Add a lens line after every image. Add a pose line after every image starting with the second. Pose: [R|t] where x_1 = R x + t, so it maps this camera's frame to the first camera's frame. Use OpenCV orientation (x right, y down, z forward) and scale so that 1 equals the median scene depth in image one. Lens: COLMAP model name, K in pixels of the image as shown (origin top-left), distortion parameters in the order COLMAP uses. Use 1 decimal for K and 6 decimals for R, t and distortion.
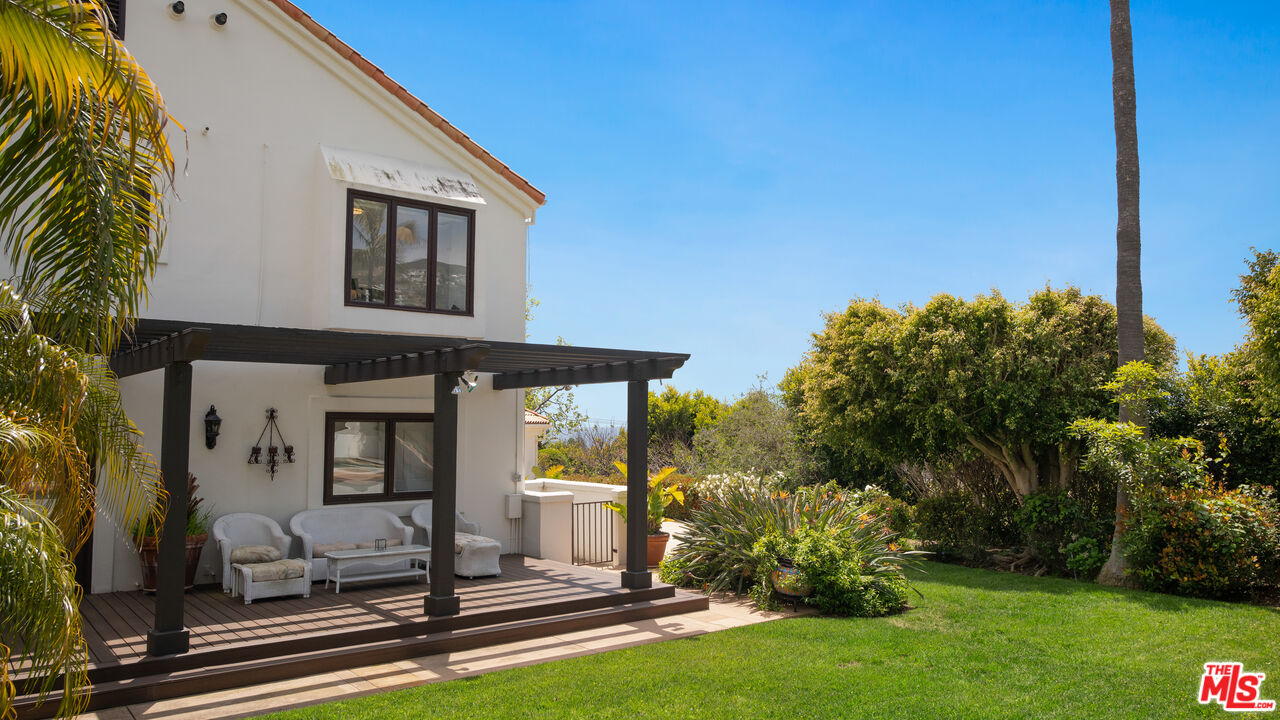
lens RADIAL K [[894.2, 0, 640.8], [0, 894.2, 375.9], [0, 0, 1]] dist [0.000470, 0.001096]
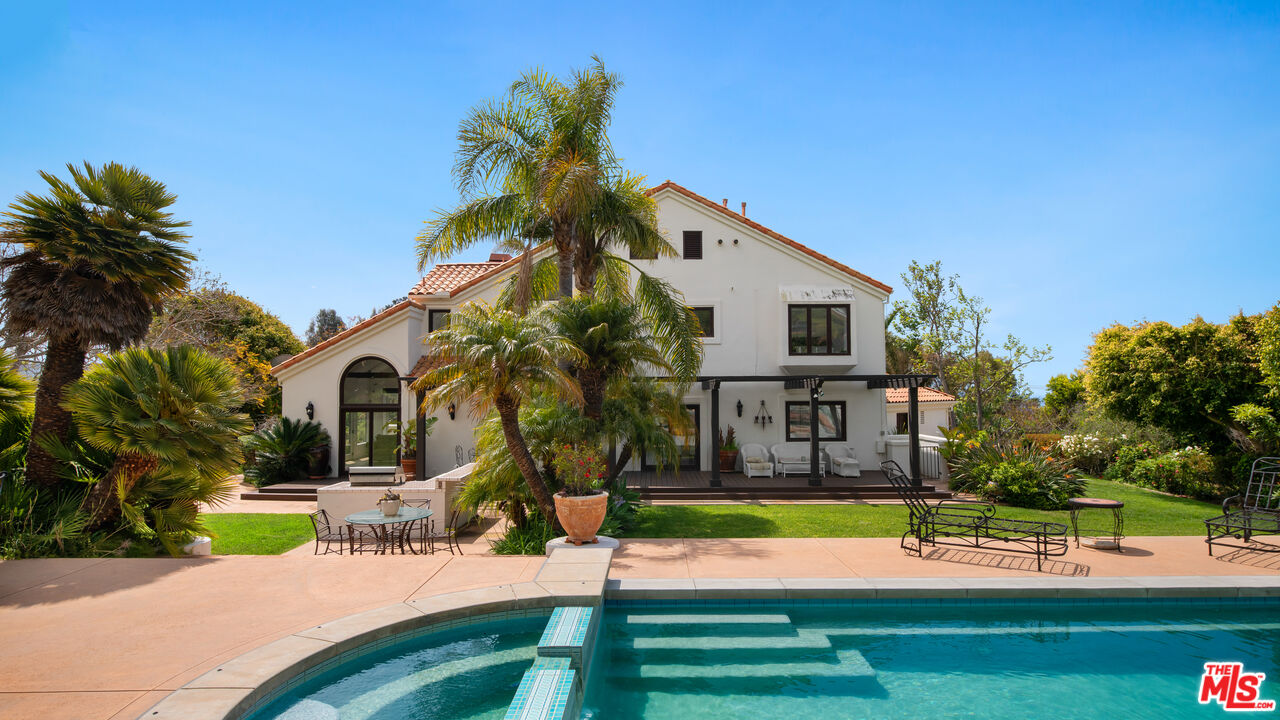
lens RADIAL K [[894.2, 0, 640.8], [0, 894.2, 375.9], [0, 0, 1]] dist [0.000470, 0.001096]
pose [[0.782670, -0.012030, -0.622321, 0.775005], [0.045248, 0.998268, 0.037610, -0.126210], [0.620790, -0.057595, 0.781858, -1.003291]]
